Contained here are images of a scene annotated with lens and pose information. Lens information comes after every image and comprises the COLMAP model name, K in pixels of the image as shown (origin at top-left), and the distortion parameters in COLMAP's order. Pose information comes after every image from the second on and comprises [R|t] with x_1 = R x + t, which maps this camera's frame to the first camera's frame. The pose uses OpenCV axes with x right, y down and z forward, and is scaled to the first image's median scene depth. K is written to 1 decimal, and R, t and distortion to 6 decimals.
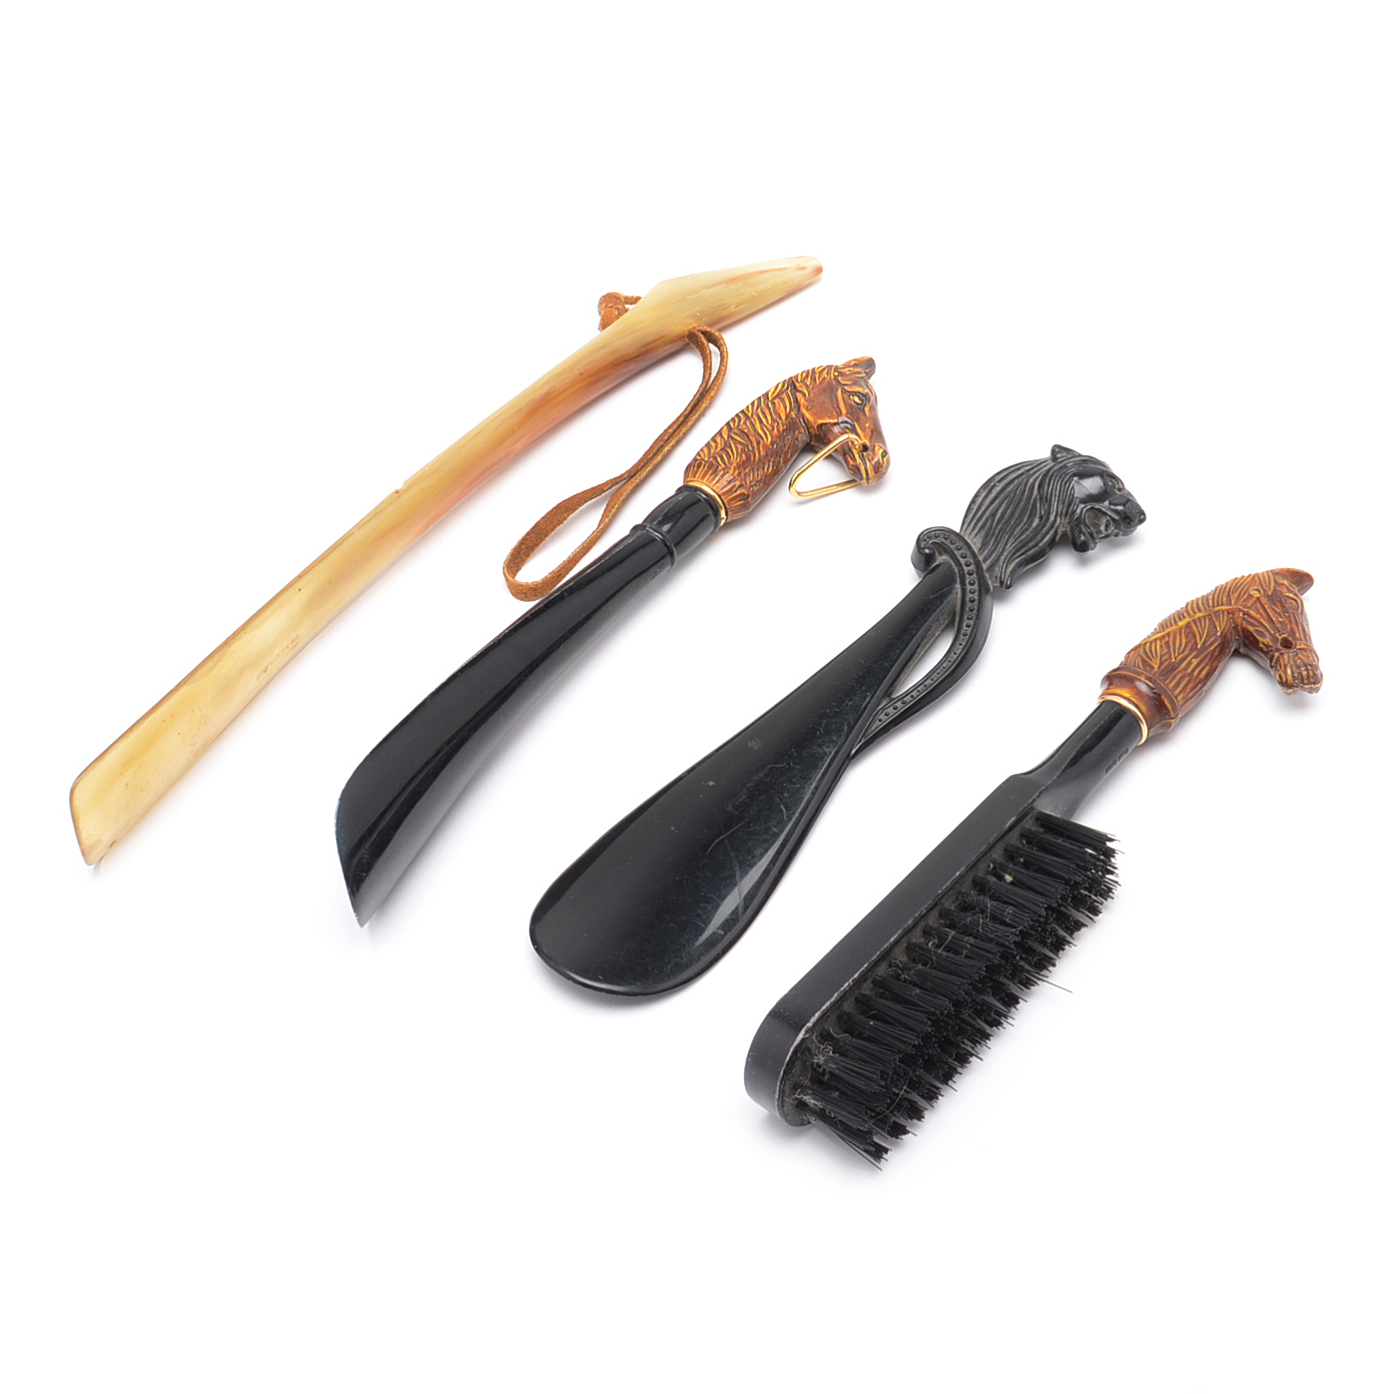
lens RADIAL K [[2672.9, 0, 704.1], [0, 2672.9, 689.5], [0, 0, 1]] dist [0.193919, 0.000000]
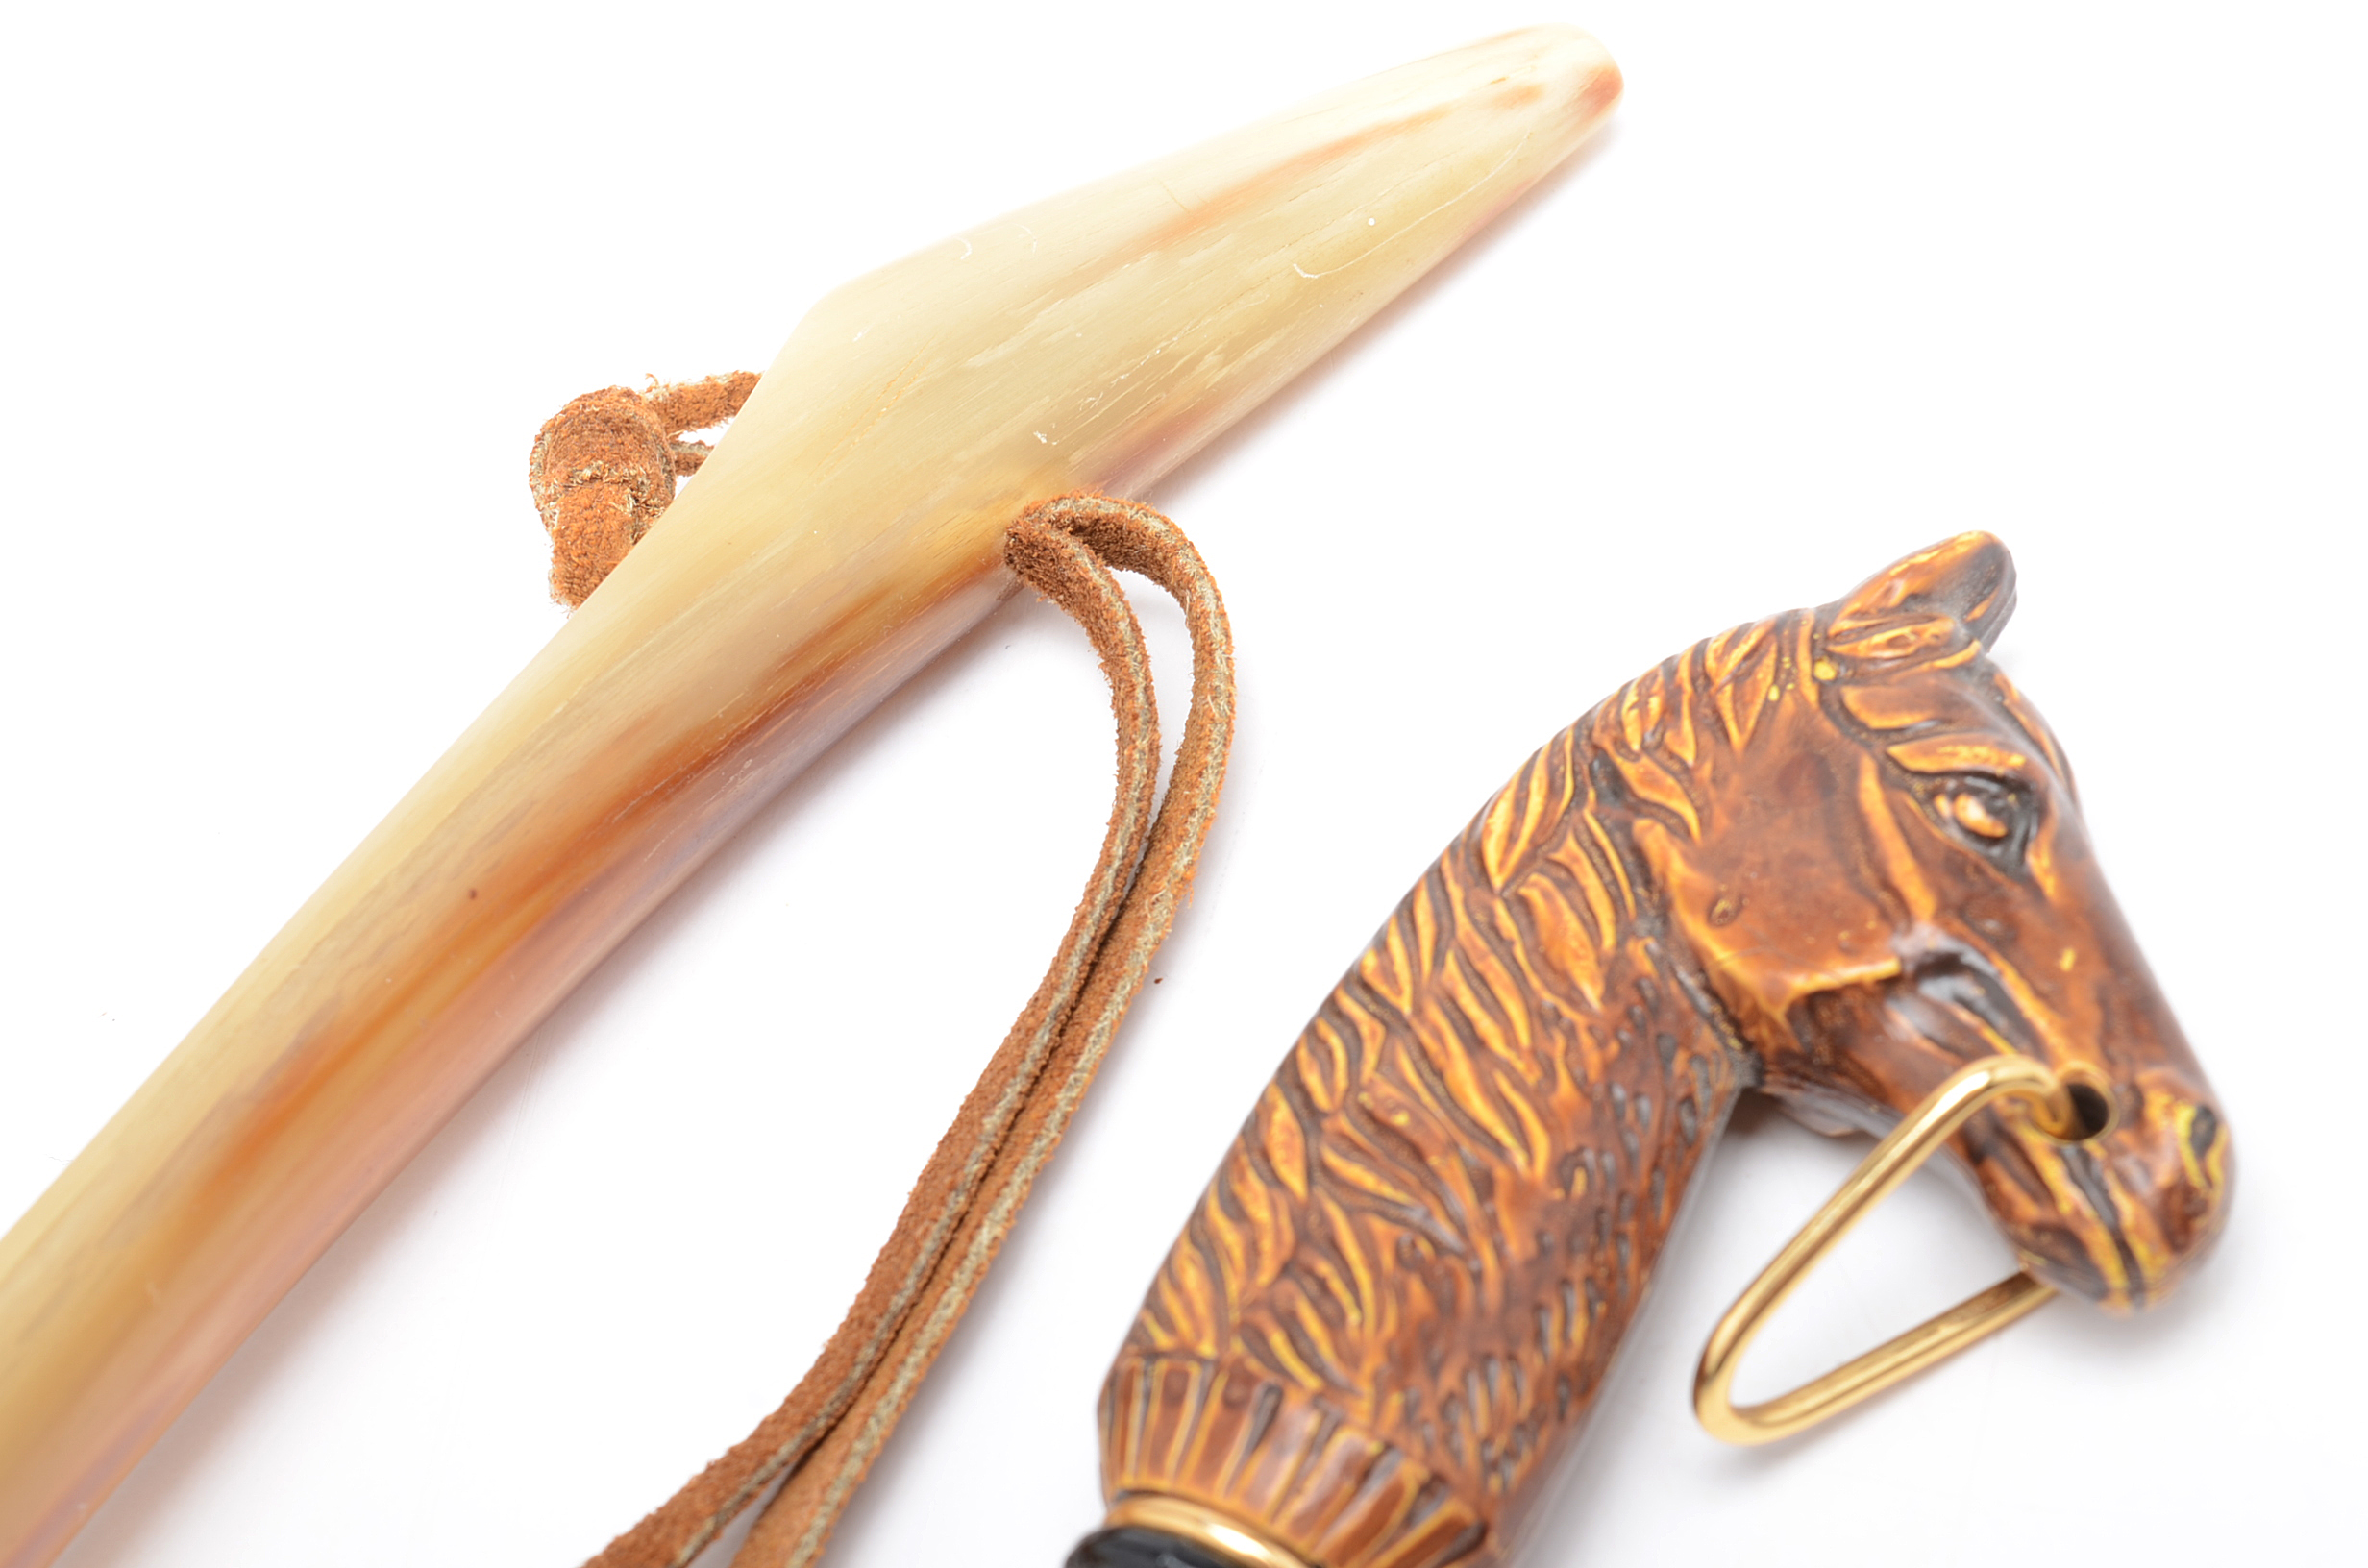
lens RADIAL K [[5146.1, 0, 1177.4], [0, 5146.1, 788.8], [0, 0, 1]] dist [-0.058288, 0.000000]
pose [[0.985008, -0.170070, -0.028896, 0.014392], [0.170847, 0.984929, 0.026931, -0.127727], [0.023880, -0.031464, 0.999220, 0.650925]]
